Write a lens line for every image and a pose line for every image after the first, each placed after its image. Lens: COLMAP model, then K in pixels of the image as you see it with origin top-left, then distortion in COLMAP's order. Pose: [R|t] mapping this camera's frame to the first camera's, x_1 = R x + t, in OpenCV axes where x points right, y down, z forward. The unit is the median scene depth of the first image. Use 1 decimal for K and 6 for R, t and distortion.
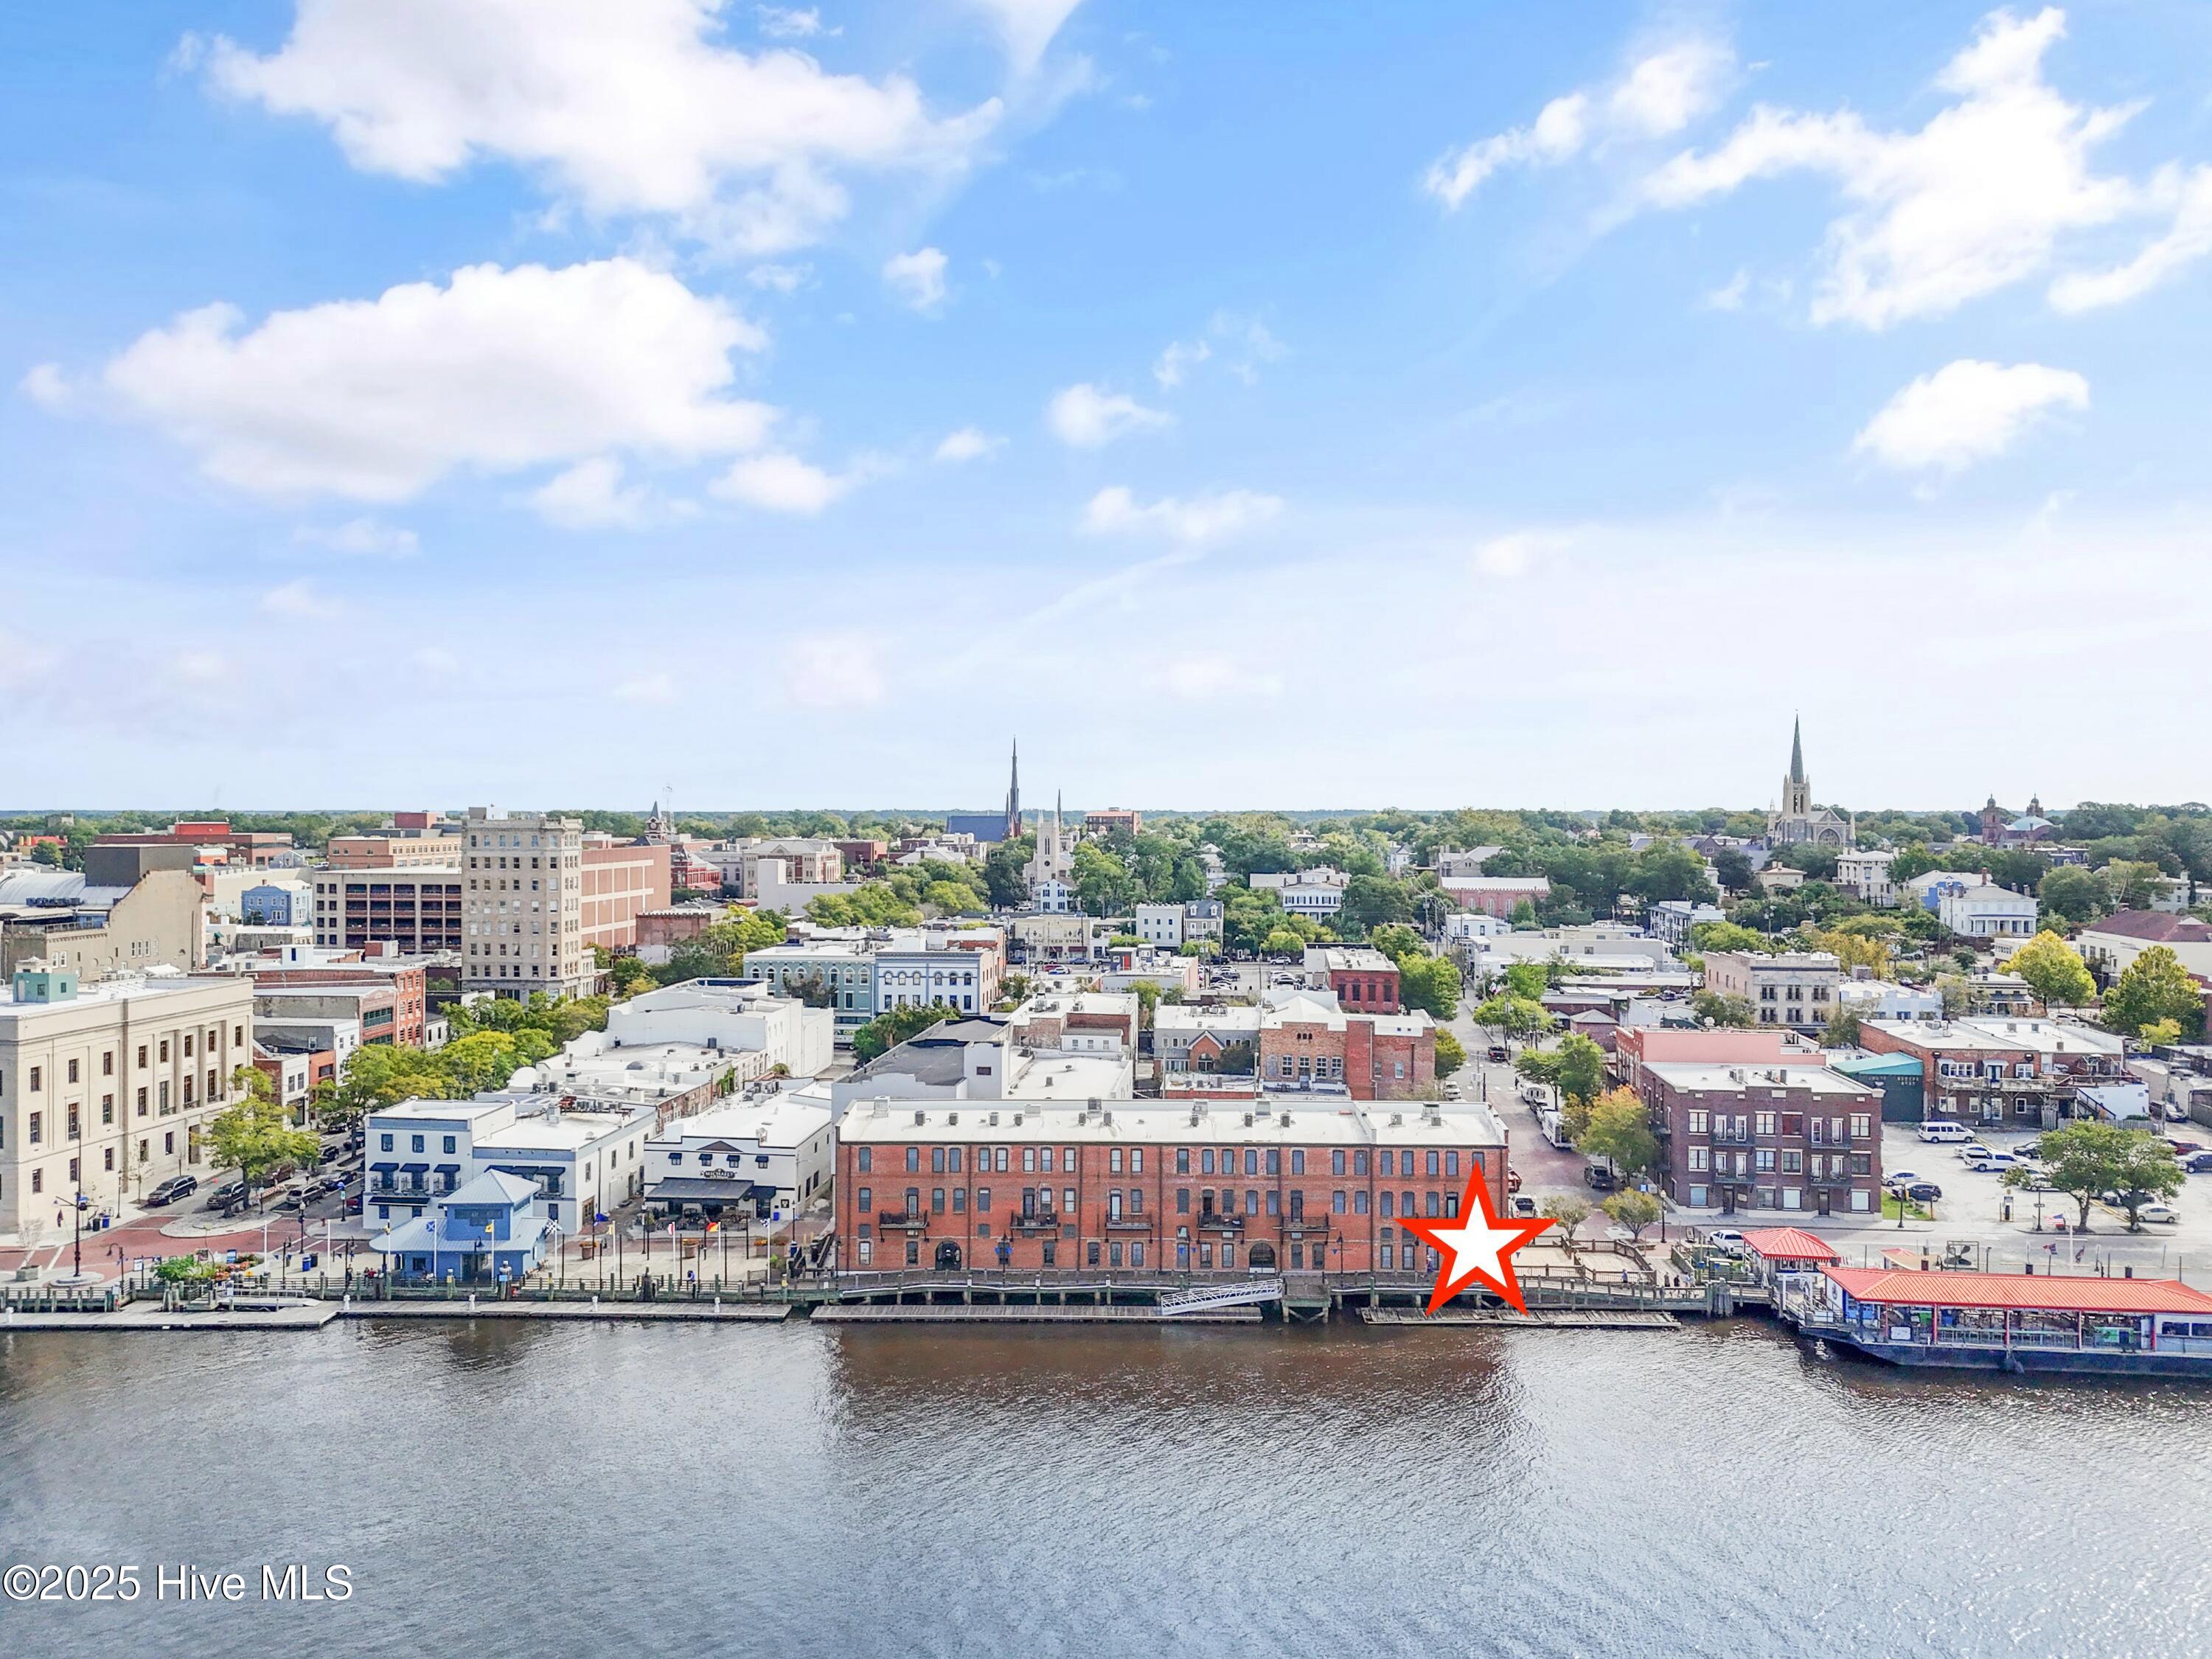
lens RADIAL K [[1619.9, 0, 1103.5], [0, 1619.9, 820.3], [0, 0, 1]] dist [0.086638, -0.087780]
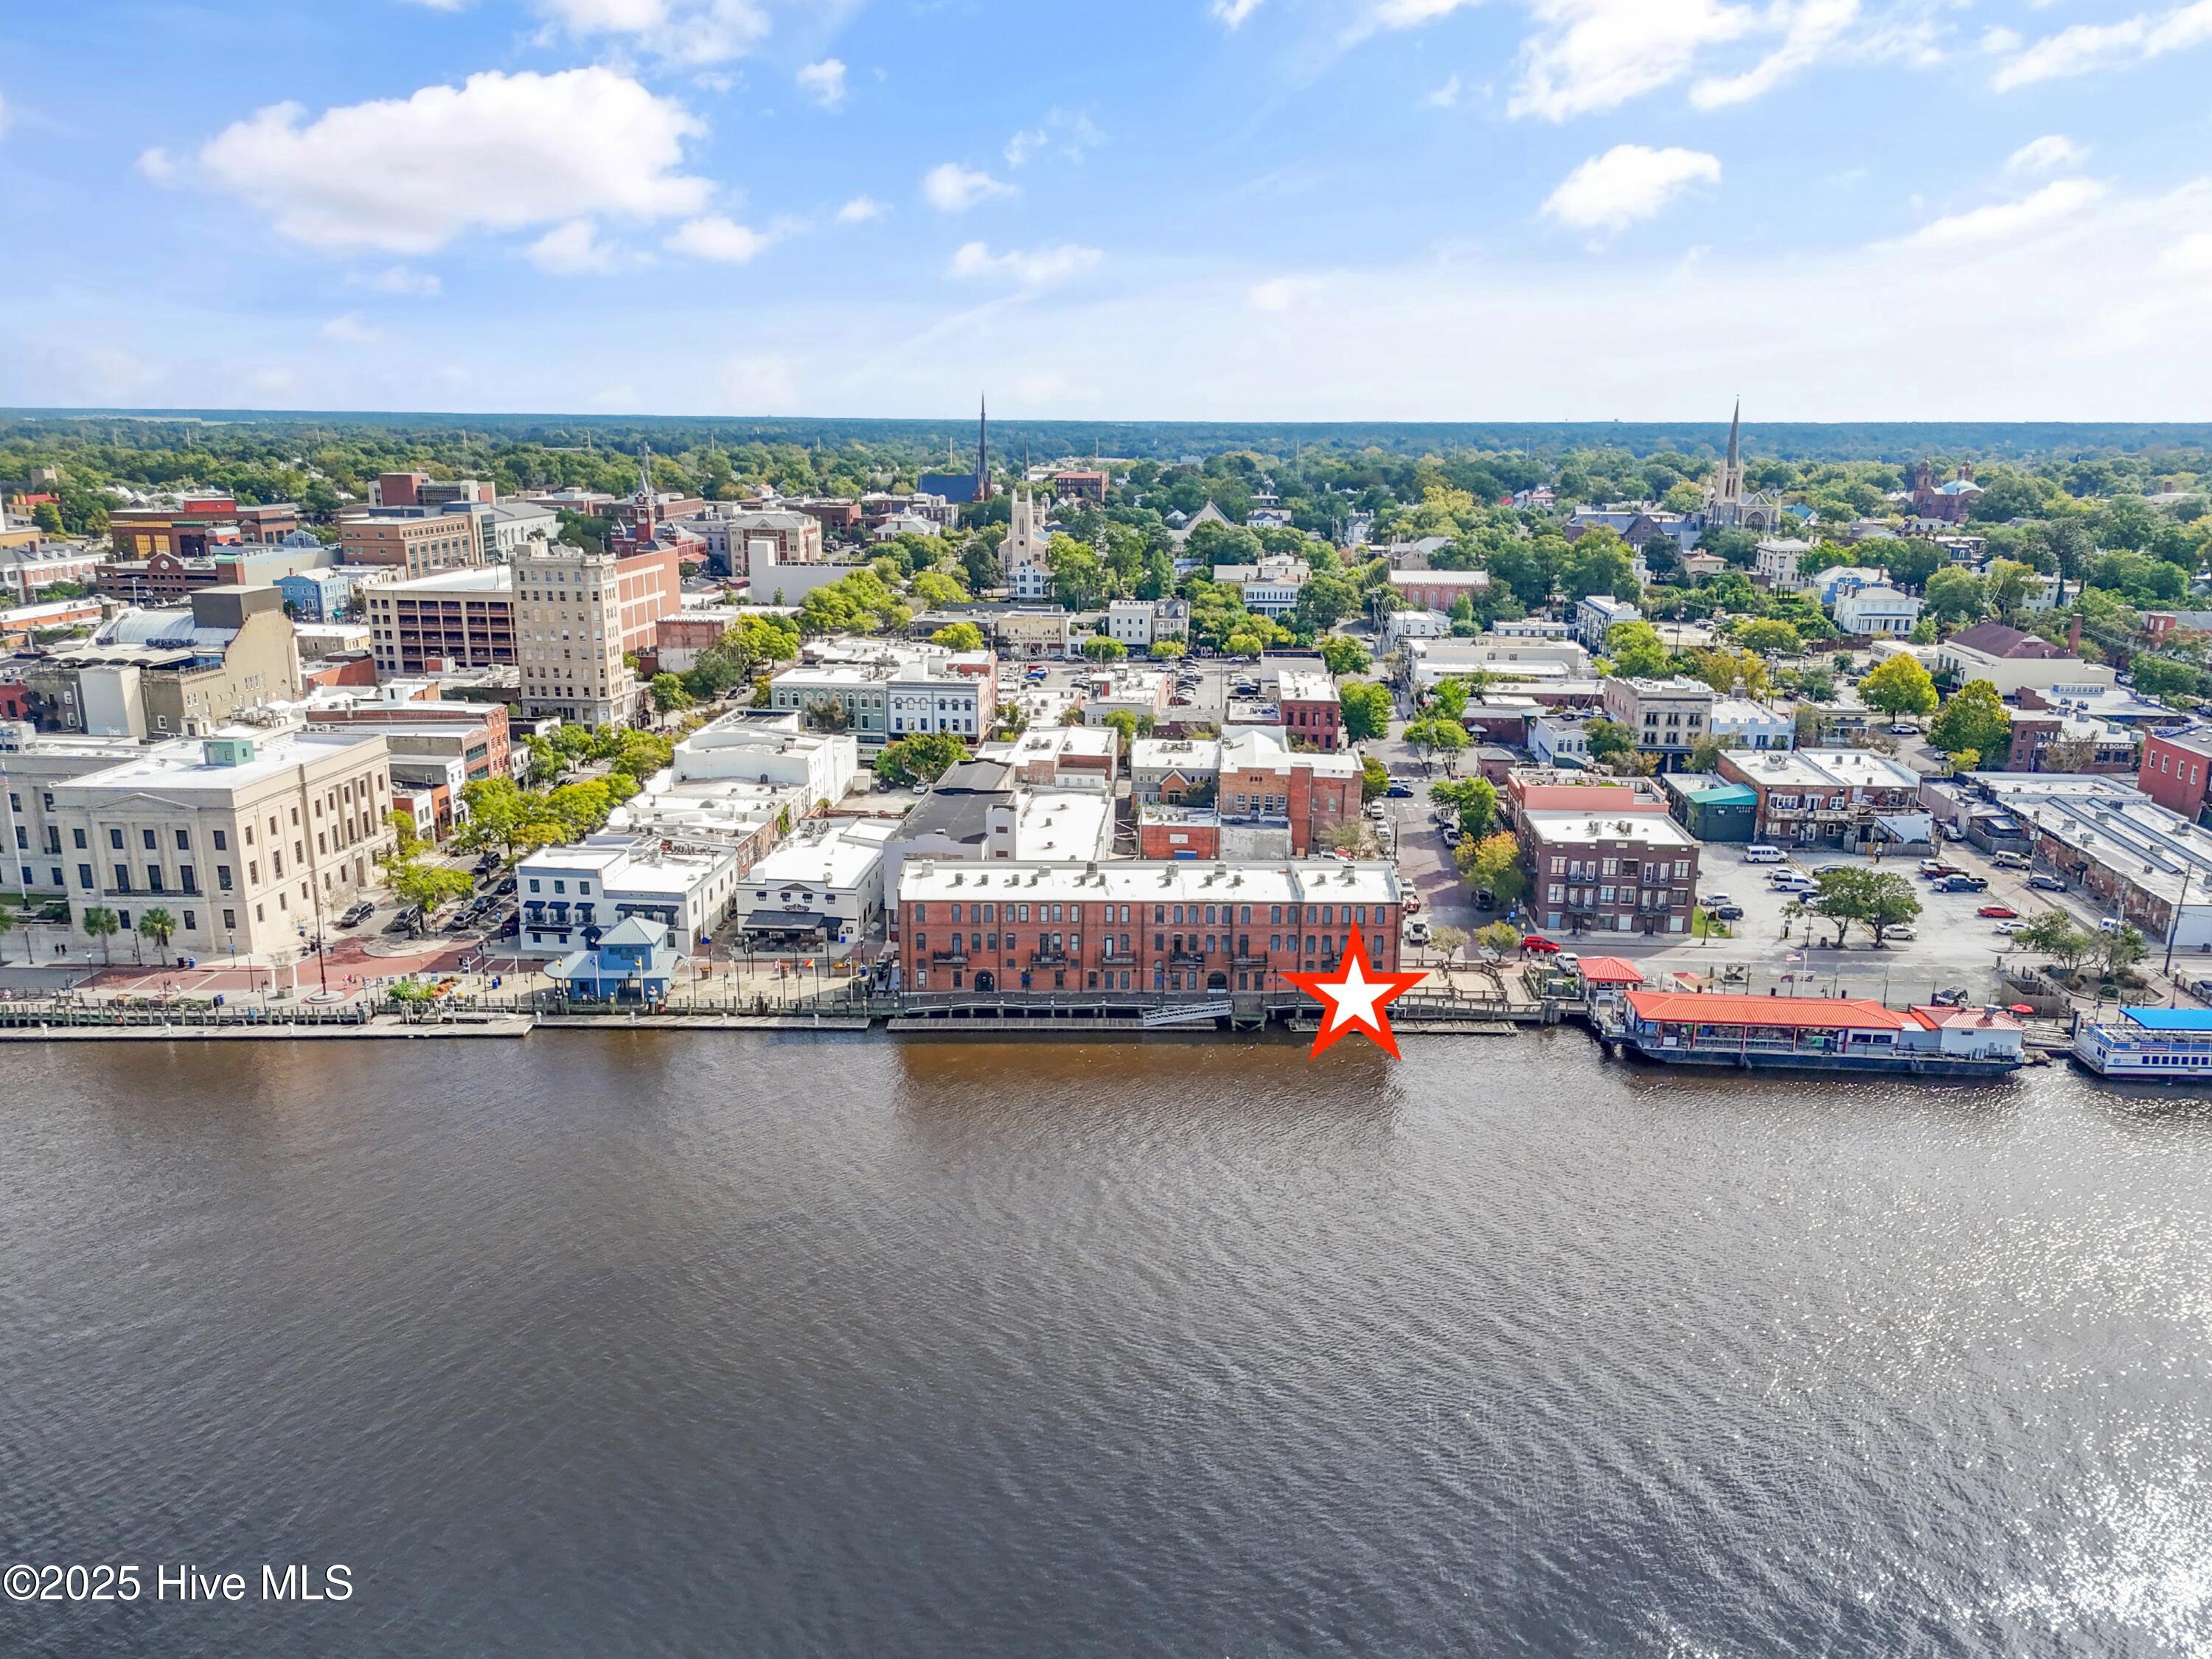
lens RADIAL K [[1616.3, 0, 1100.3], [0, 1616.3, 821.5], [0, 0, 1]] dist [0.135152, -0.234614]
pose [[0.999742, -0.000933, 0.022702, -0.029408], [-0.004429, 0.971991, 0.234975, -0.173009], [-0.022285, -0.235015, 0.971736, -0.264401]]
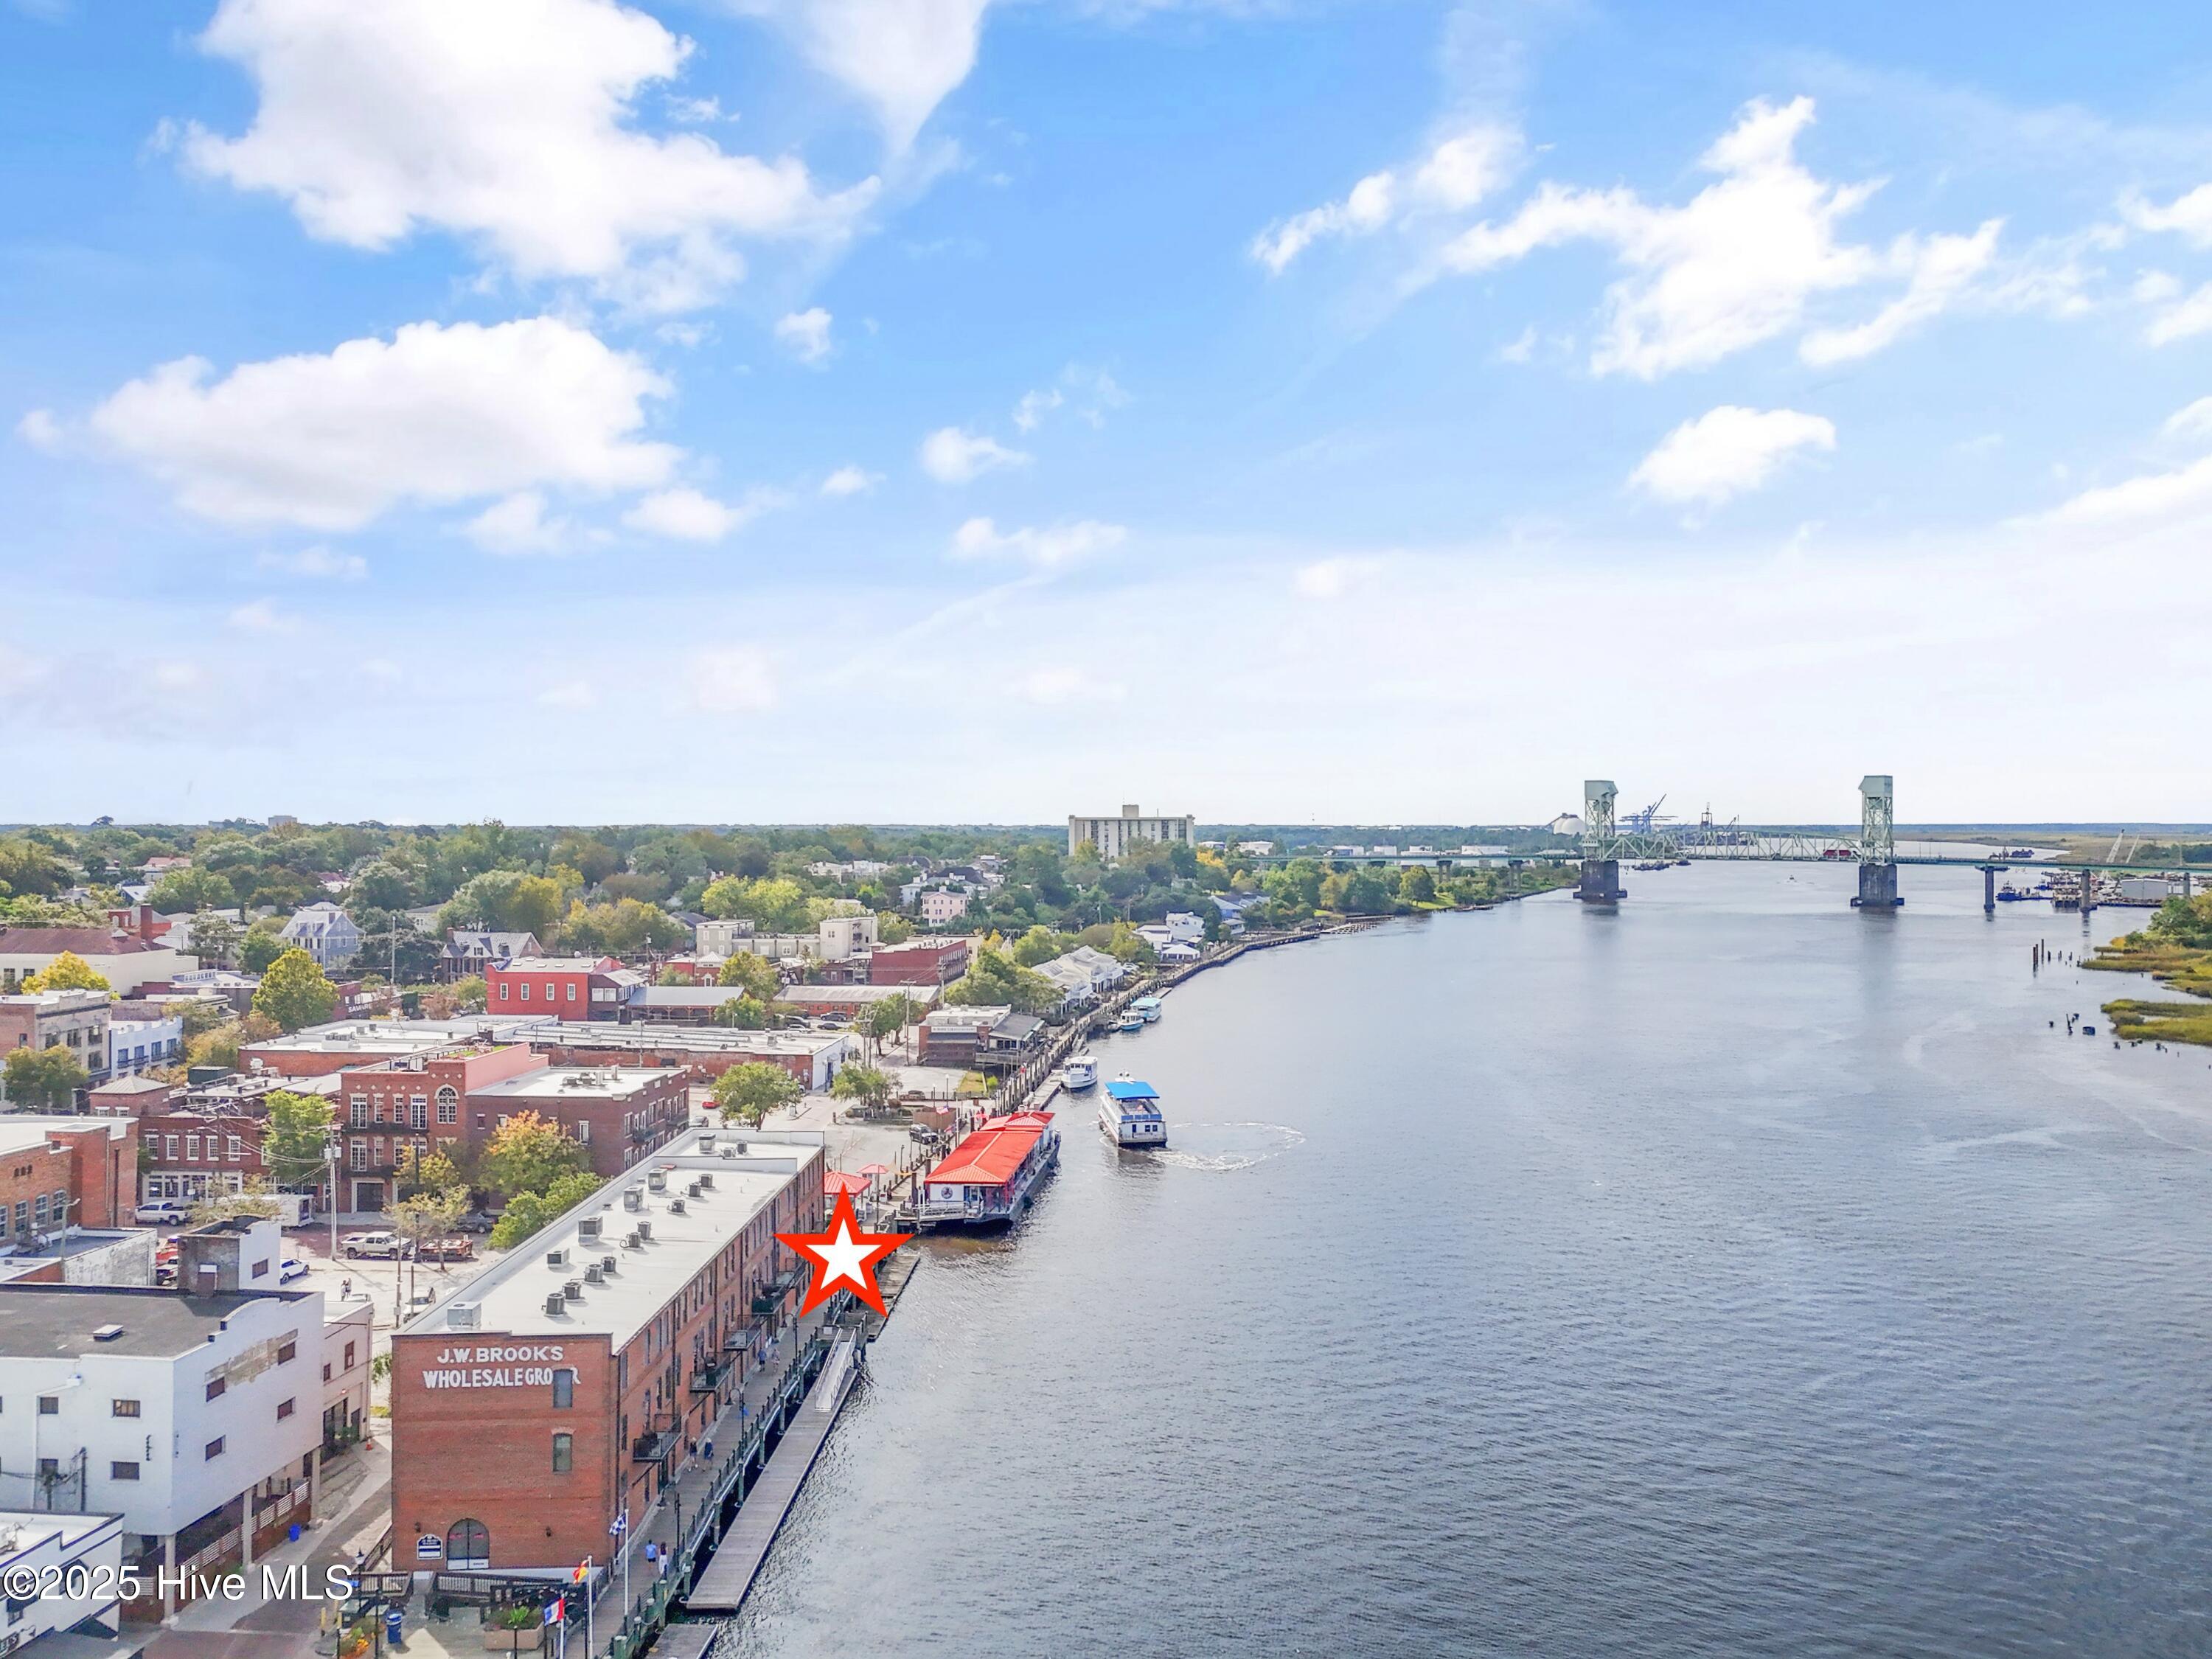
lens RADIAL K [[1616.2, 0, 1106.0], [0, 1616.2, 829.5], [0, 0, 1]] dist [0.099287, -0.109606]
pose [[0.006926, -0.004539, 0.999966, -0.781925], [0.008930, 0.999950, 0.004477, -0.006698], [-0.999936, 0.008899, 0.006966, 0.796322]]
